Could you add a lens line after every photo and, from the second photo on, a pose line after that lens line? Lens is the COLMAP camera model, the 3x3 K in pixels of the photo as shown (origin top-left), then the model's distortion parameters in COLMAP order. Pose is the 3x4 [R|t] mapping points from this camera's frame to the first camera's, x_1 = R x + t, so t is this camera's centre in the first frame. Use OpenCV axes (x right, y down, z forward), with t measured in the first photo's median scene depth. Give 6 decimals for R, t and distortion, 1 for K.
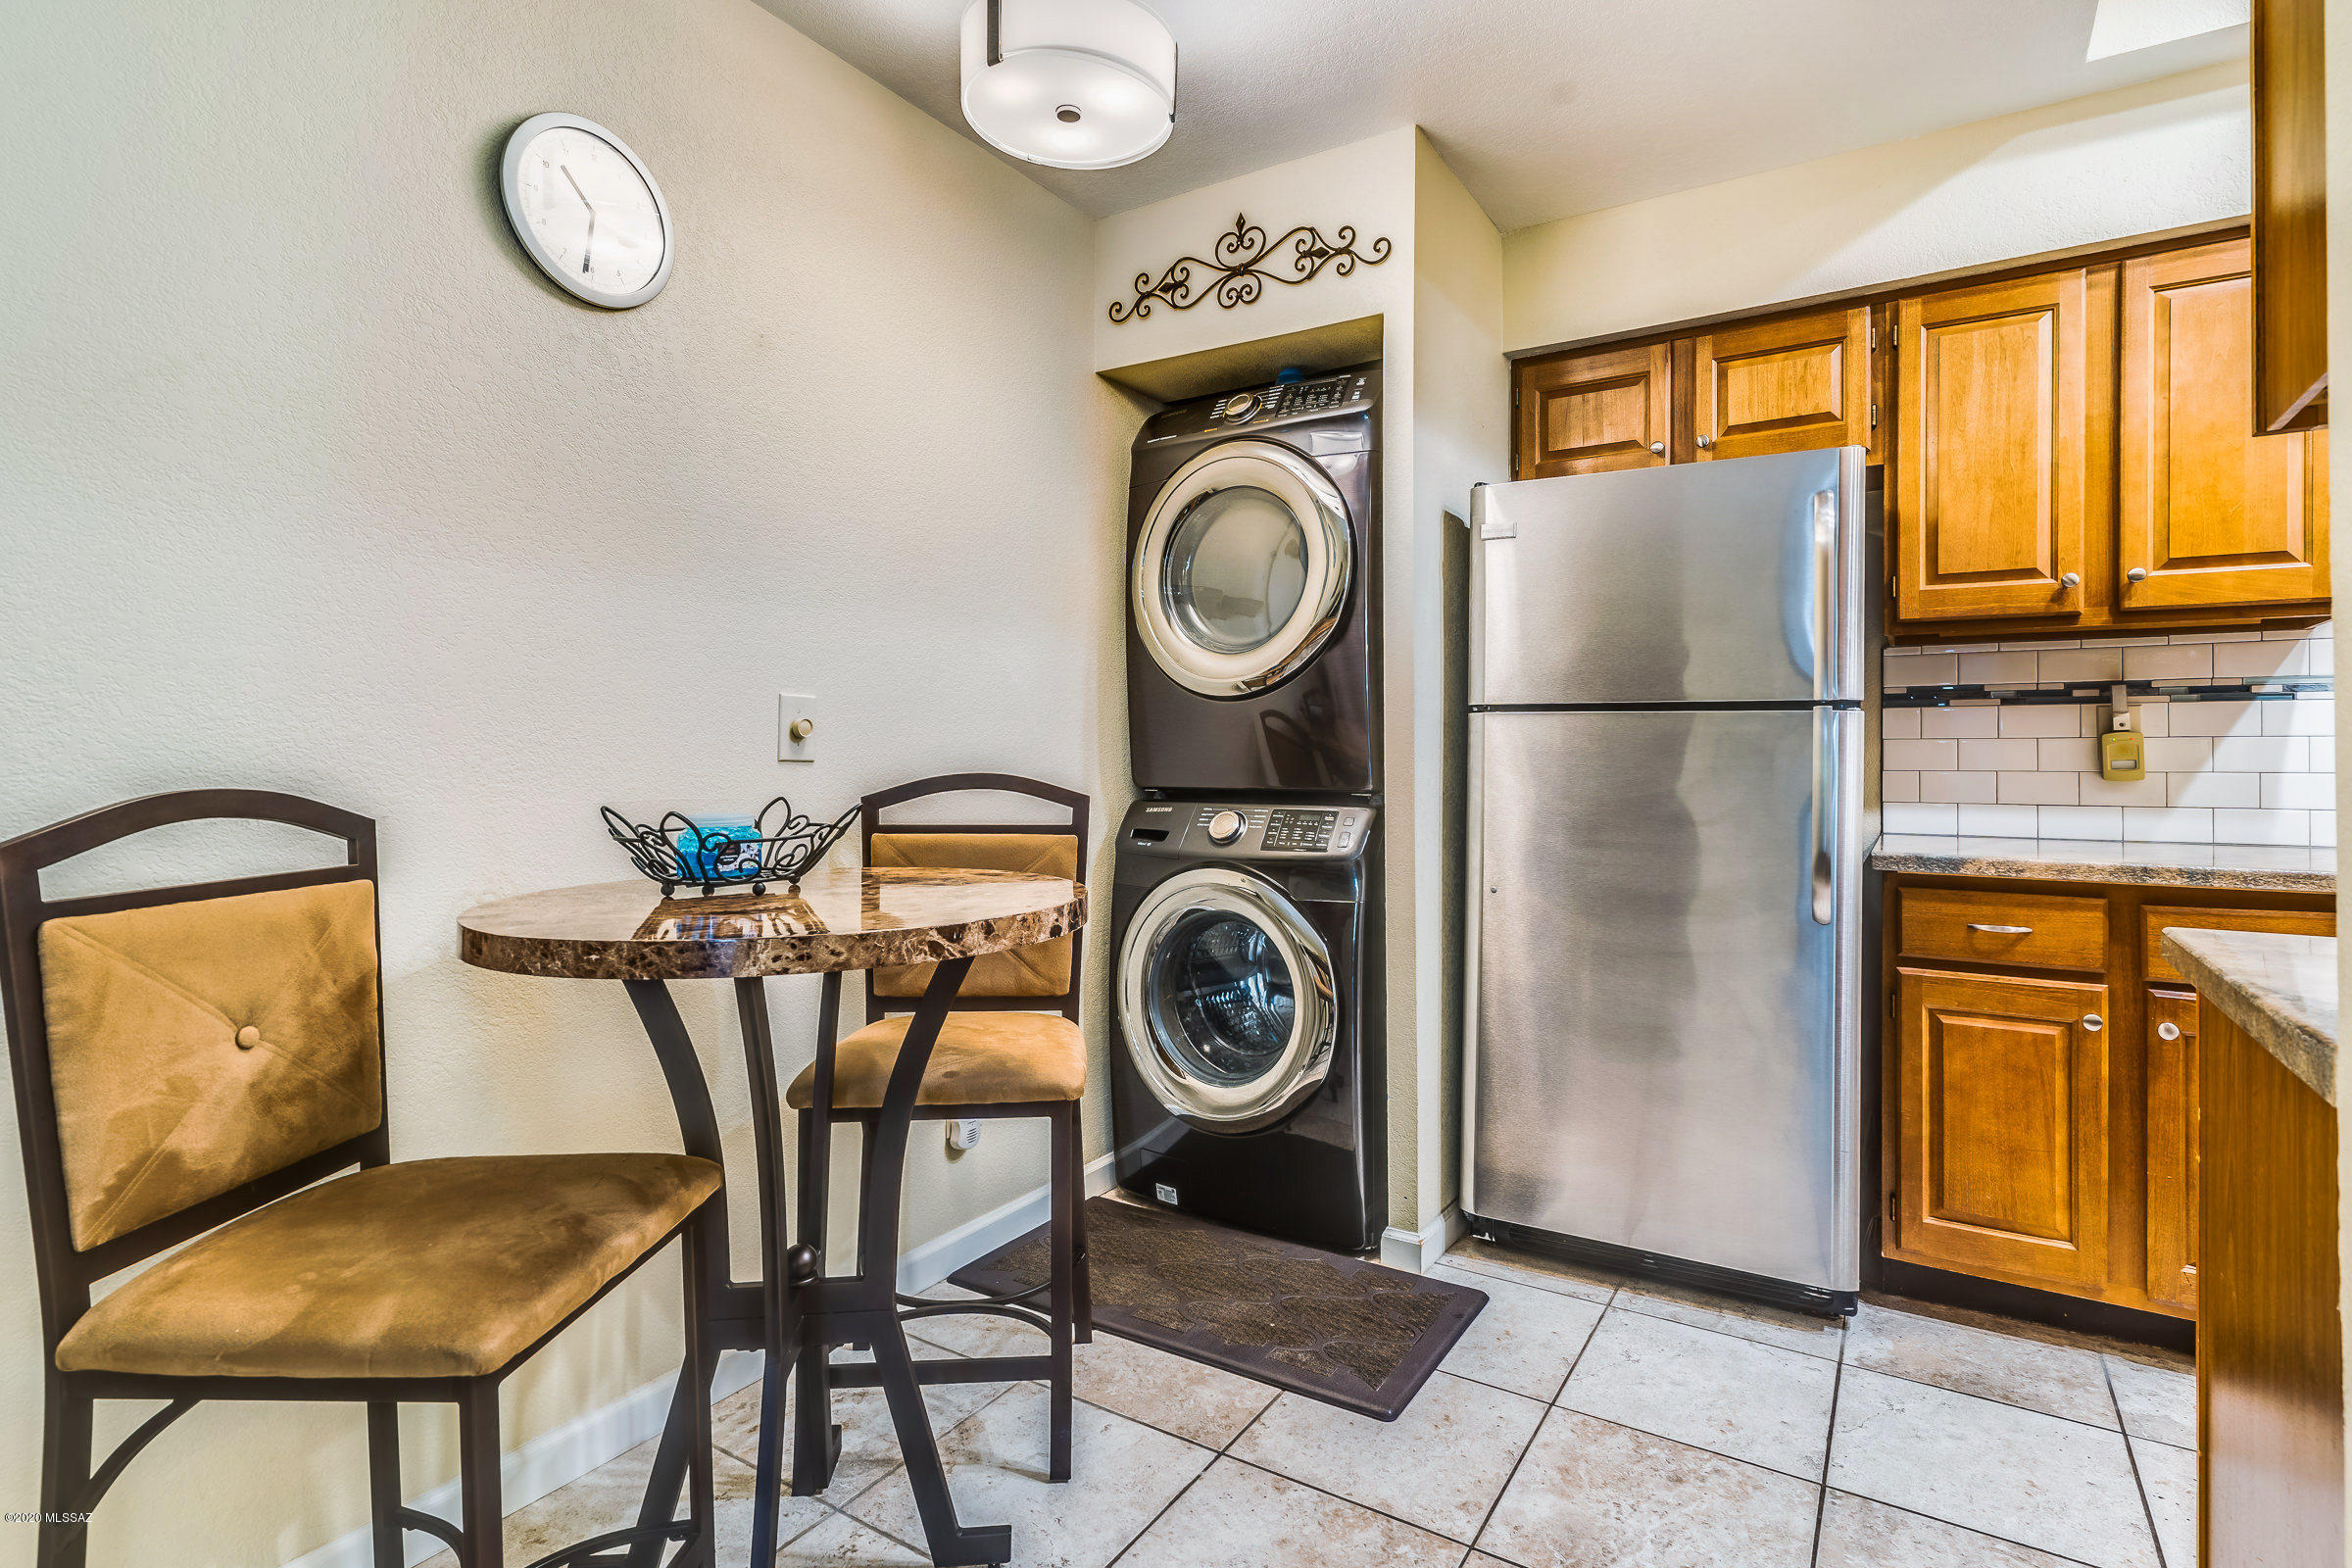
lens RADIAL K [[1140.8, 0, 1218.9], [0, 1140.8, 749.0], [0, 0, 1]] dist [0.000461, 0.000364]
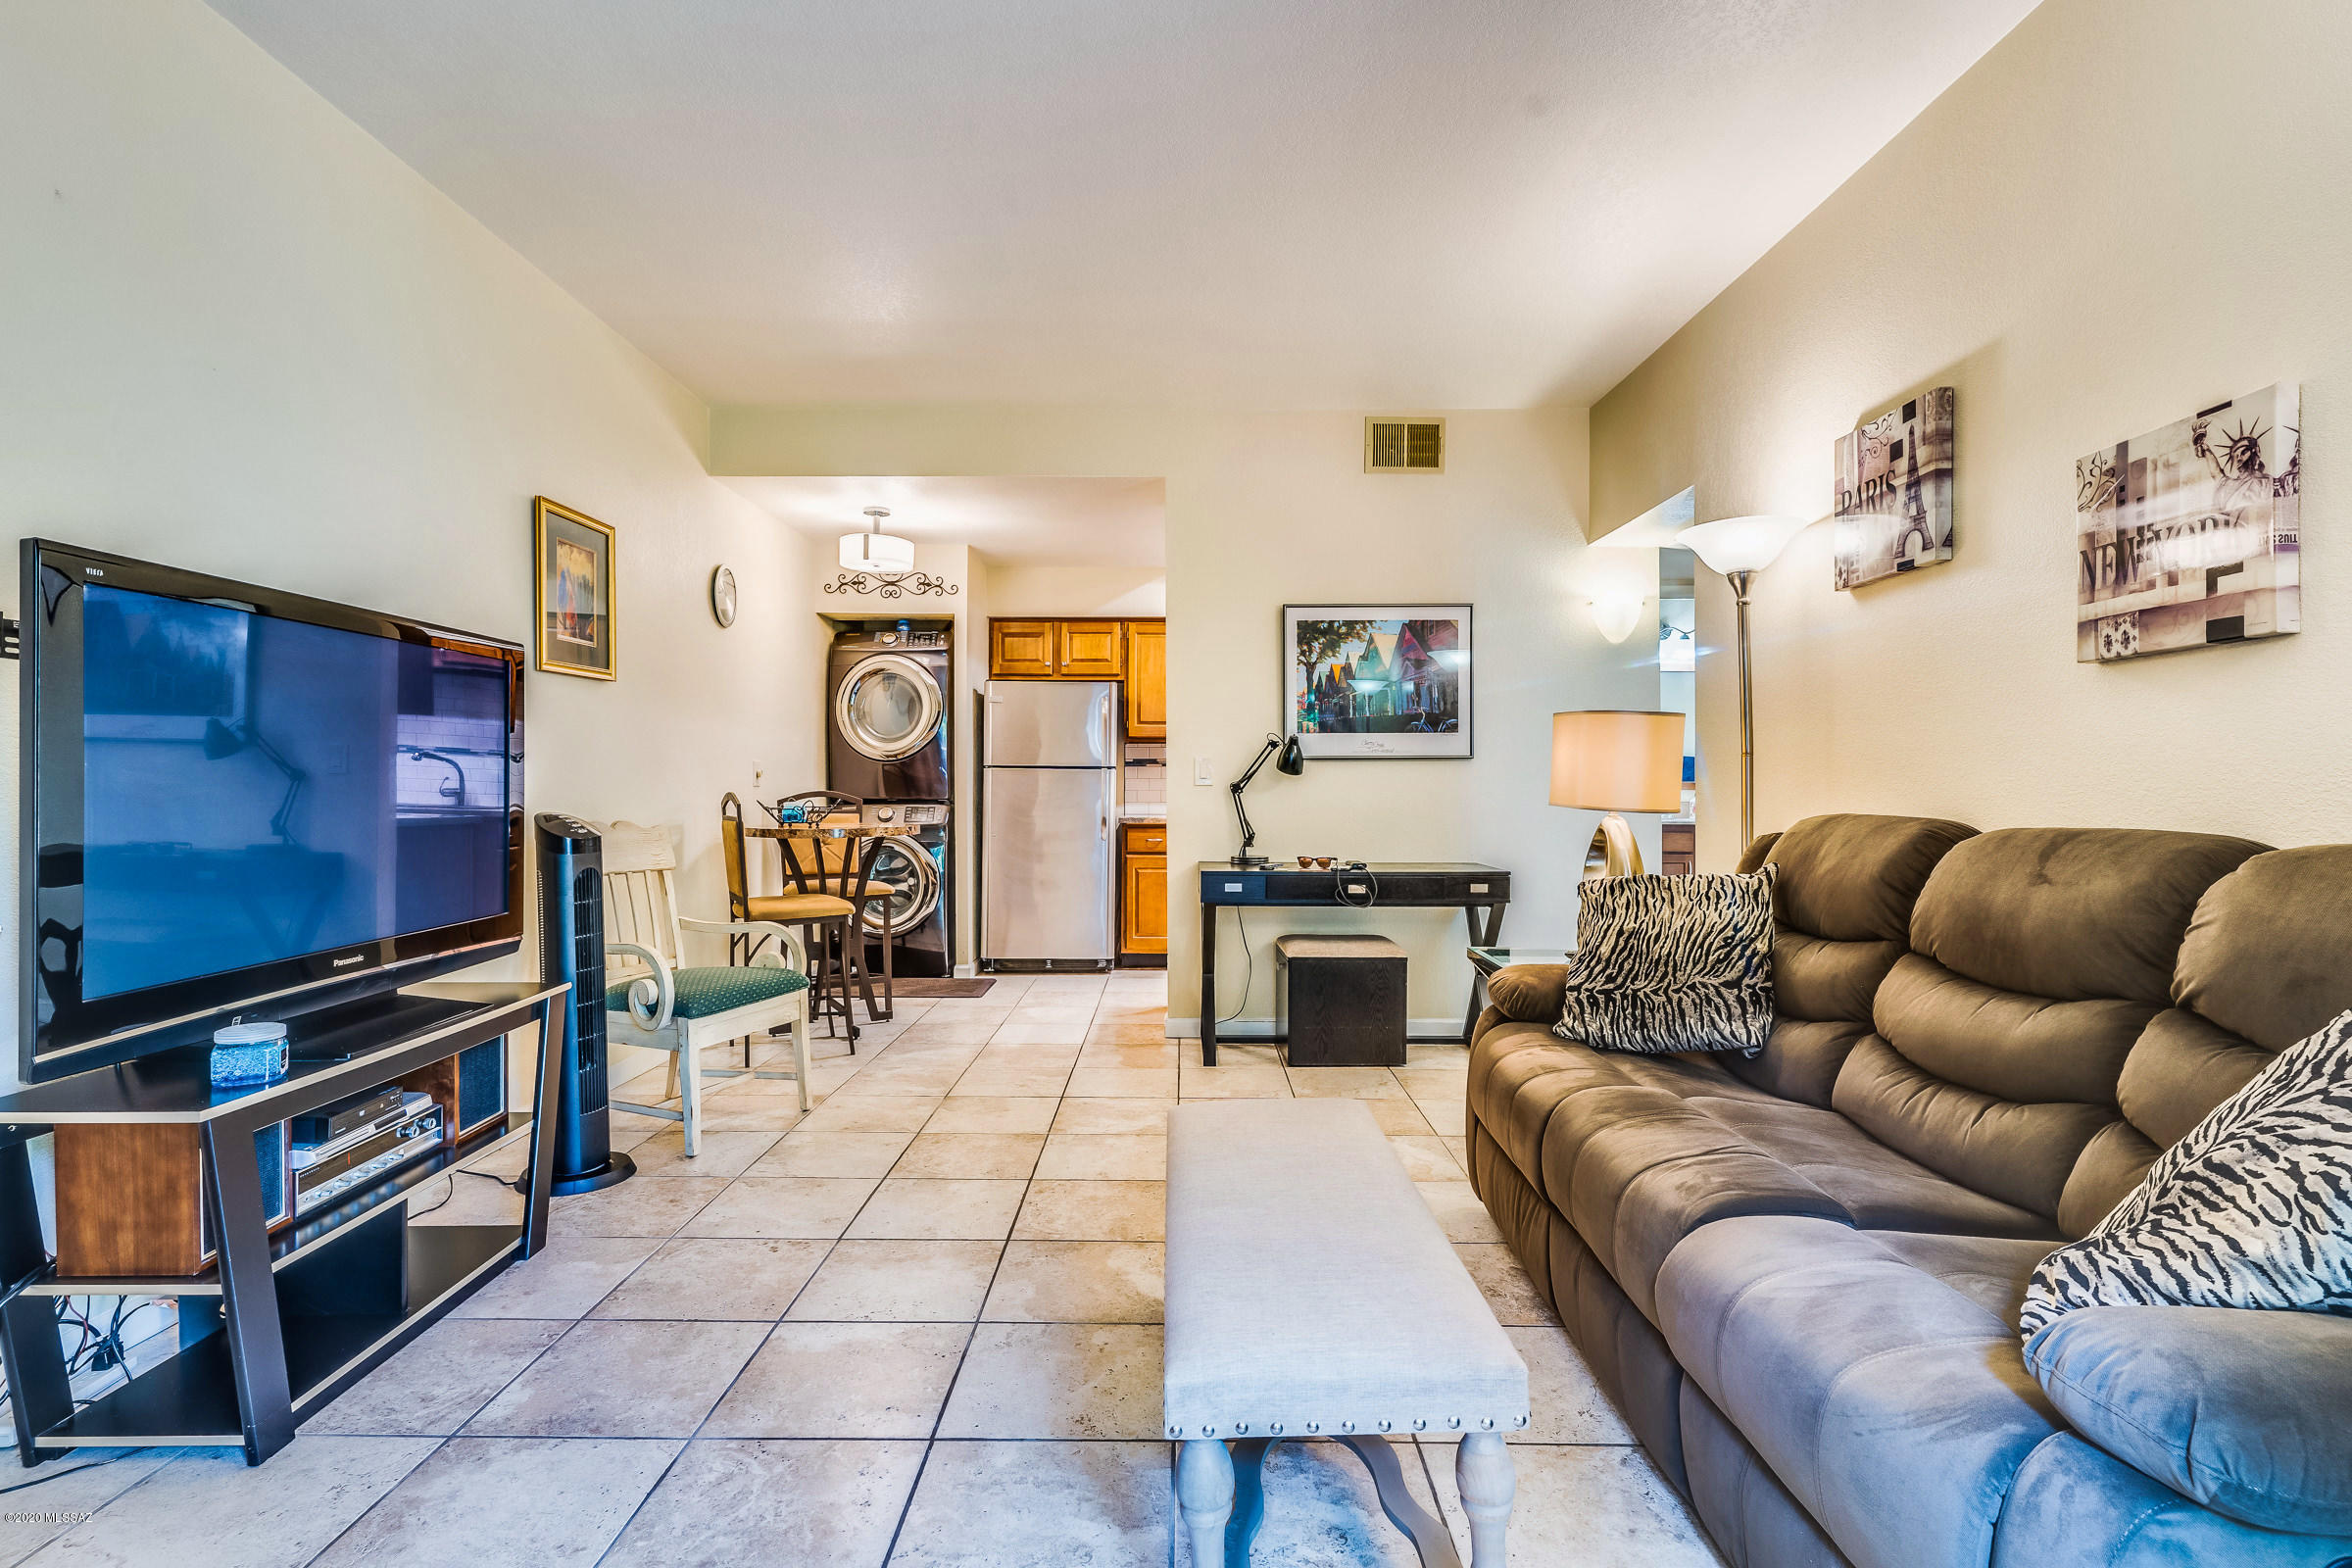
lens RADIAL K [[1126.1, 0, 1170.3], [0, 1126.1, 791.7], [0, 0, 1]] dist [0.001541, 0.000020]
pose [[0.855510, -0.000531, 0.517786, -0.777197], [-0.003493, 0.999971, 0.006797, 0.002856], [-0.517775, -0.007624, 0.855483, -1.475819]]
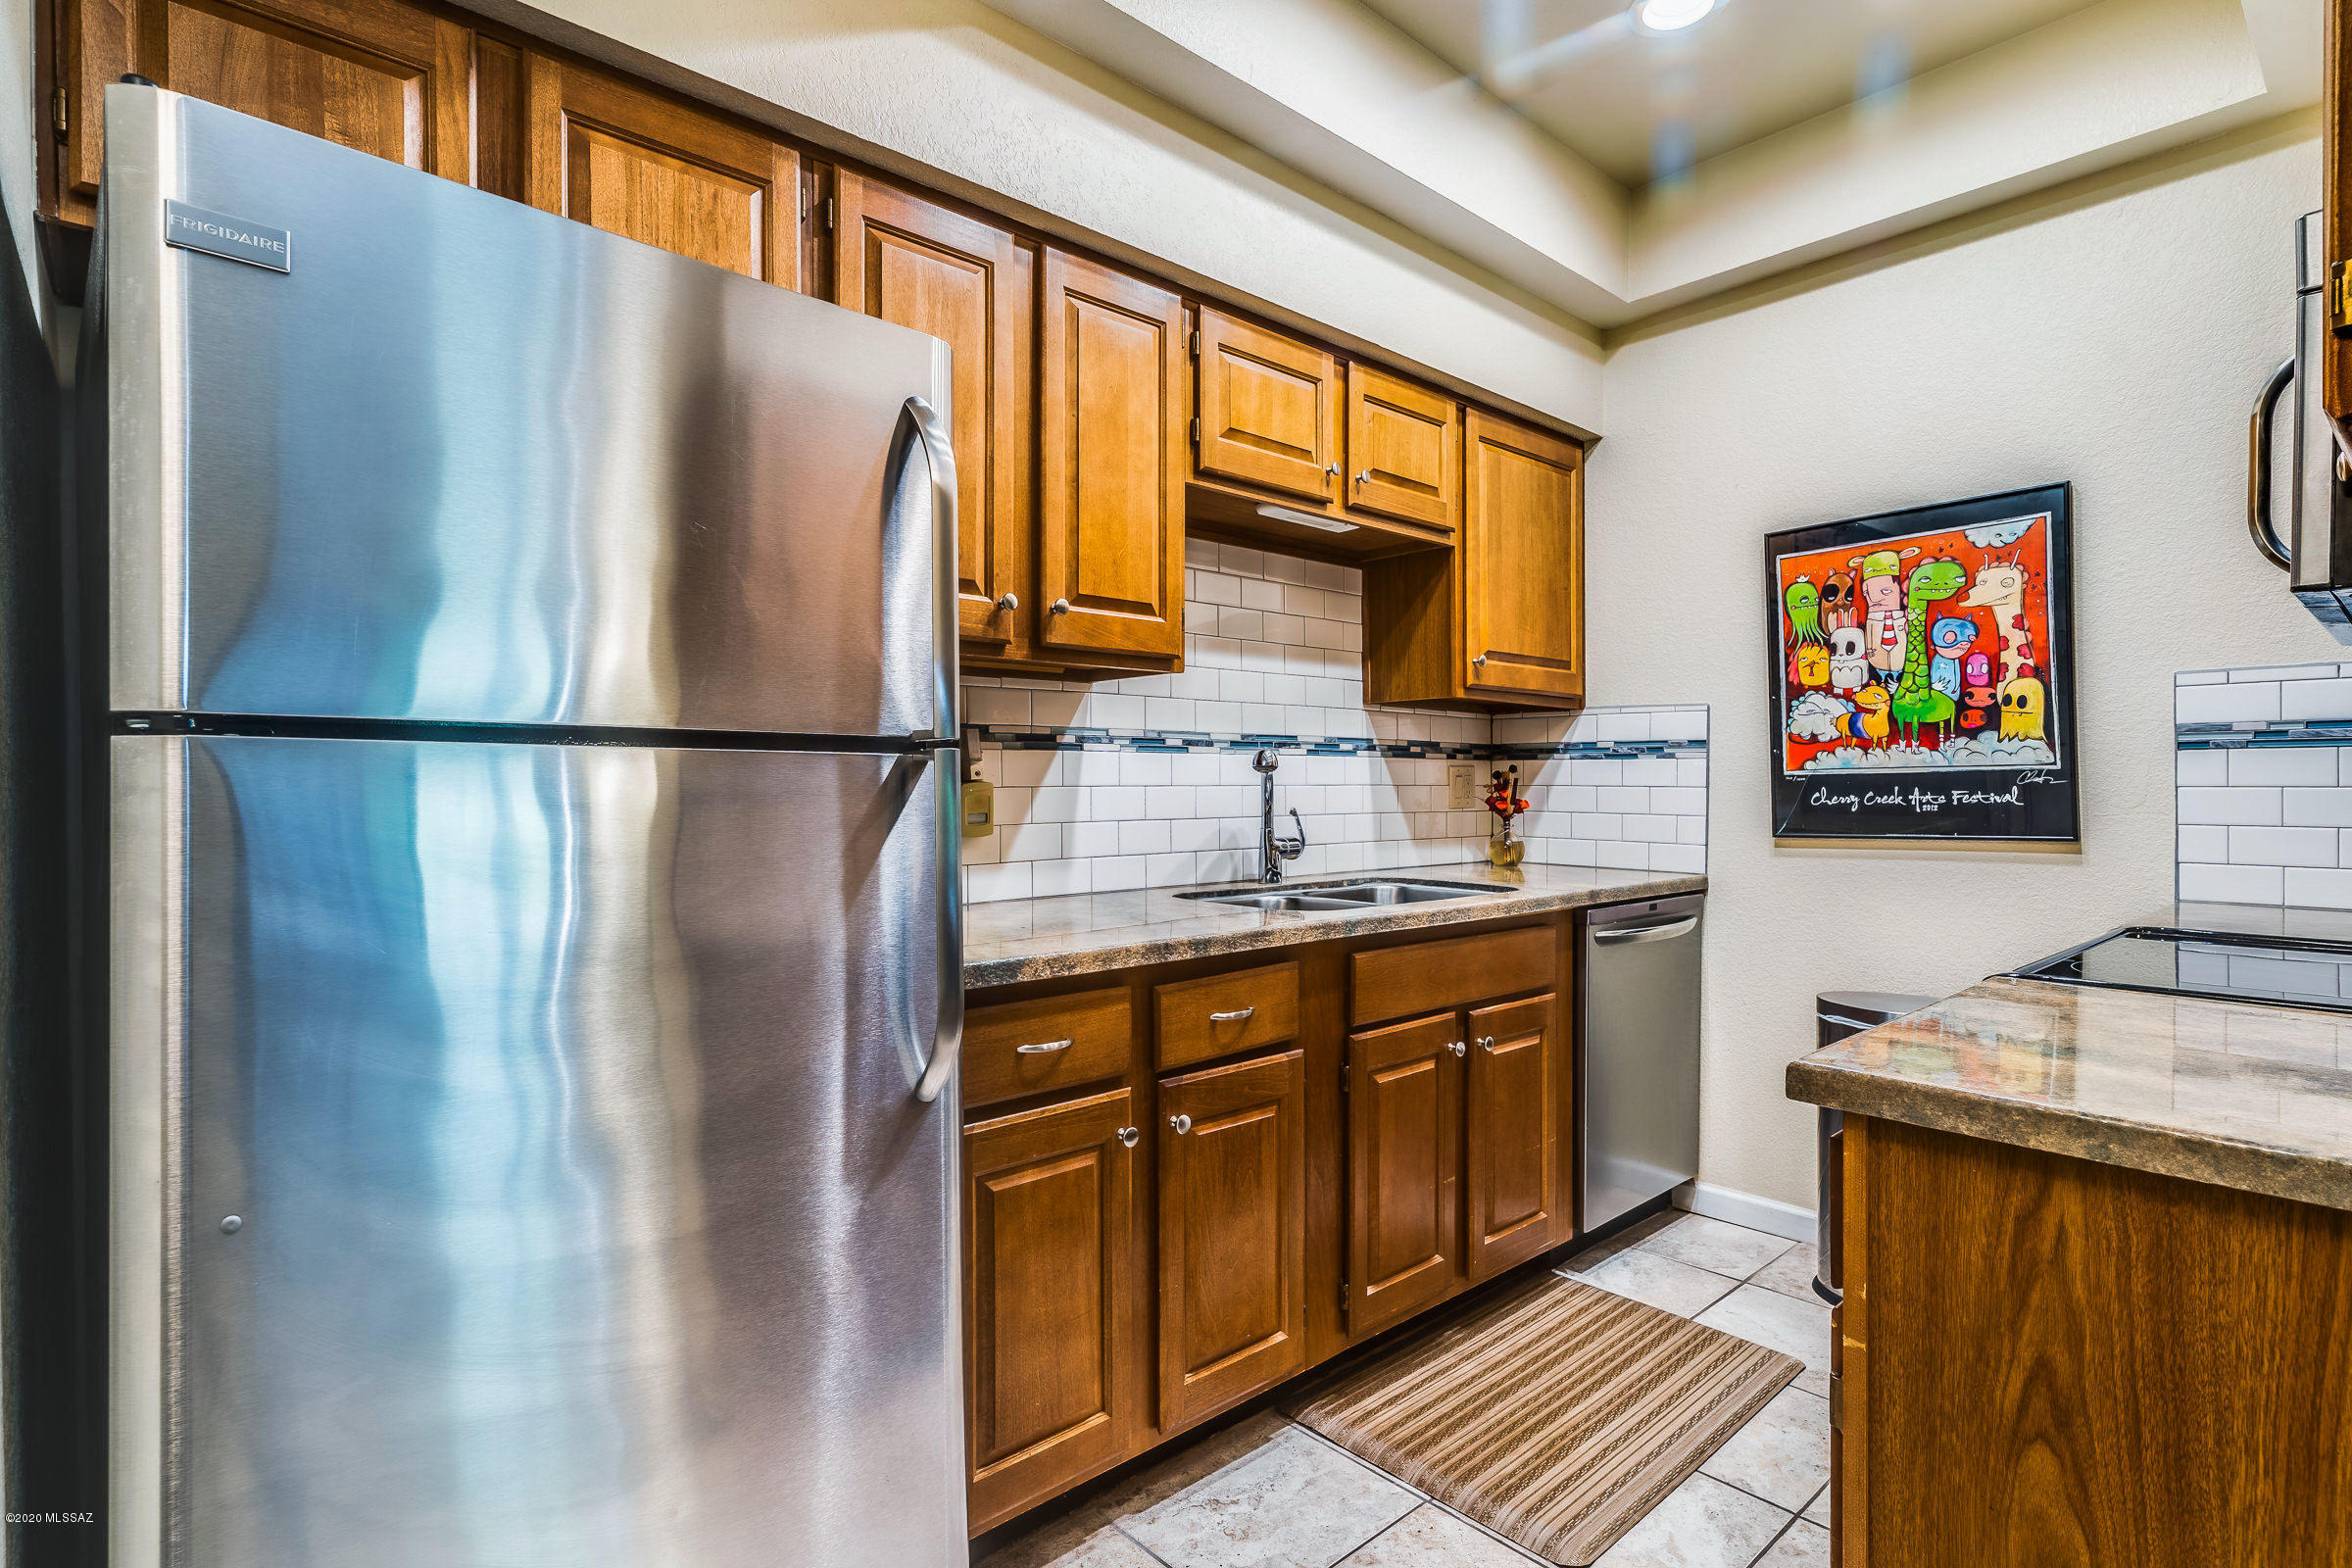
lens RADIAL K [[1156.8, 0, 1177.0], [0, 1156.8, 786.3], [0, 0, 1]] dist [0.004289, -0.000652]
pose [[0.283800, -0.007481, 0.958854, -0.028257], [-0.000488, 0.999968, 0.007946, -0.019600], [-0.958883, -0.002723, 0.283787, 0.622524]]
